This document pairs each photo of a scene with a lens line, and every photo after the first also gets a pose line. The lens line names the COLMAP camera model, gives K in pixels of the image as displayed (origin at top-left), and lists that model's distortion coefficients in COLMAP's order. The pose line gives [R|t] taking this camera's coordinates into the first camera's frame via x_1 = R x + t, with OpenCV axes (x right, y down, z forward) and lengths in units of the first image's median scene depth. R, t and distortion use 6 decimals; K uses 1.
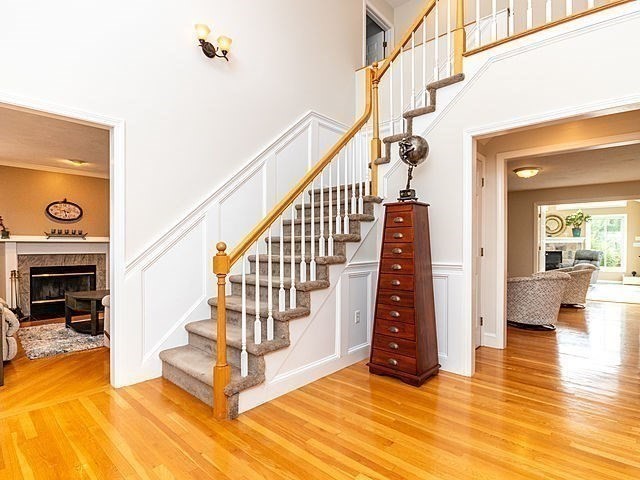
lens RADIAL K [[340.9, 0, 319.1], [0, 340.9, 245.1], [0, 0, 1]] dist [-0.004572, -0.004540]
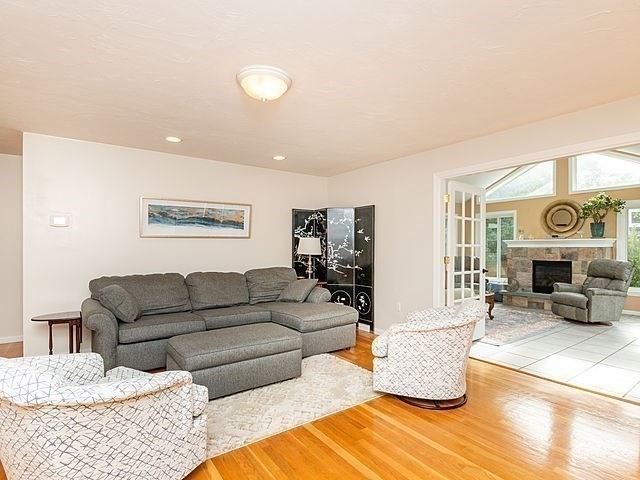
lens RADIAL K [[340.9, 0, 318.3], [0, 340.9, 245.9], [0, 0, 1]] dist [-0.004572, -0.004540]
pose [[0.976121, 0.000341, -0.217225, 0.668251], [-0.000795, 0.999998, -0.002004, -0.013167], [0.217224, 0.002129, 0.976119, 0.512607]]
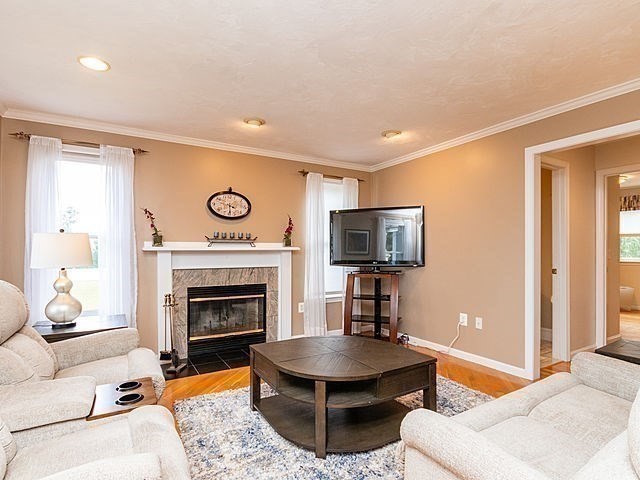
lens RADIAL K [[340.9, 0, 323.6], [0, 340.9, 245.6], [0, 0, 1]] dist [-0.004572, -0.004540]
pose [[0.958937, -0.001473, -0.283617, -0.370699], [-0.000695, 0.999971, -0.007541, -0.014099], [0.283620, 0.007428, 0.958908, 0.393206]]
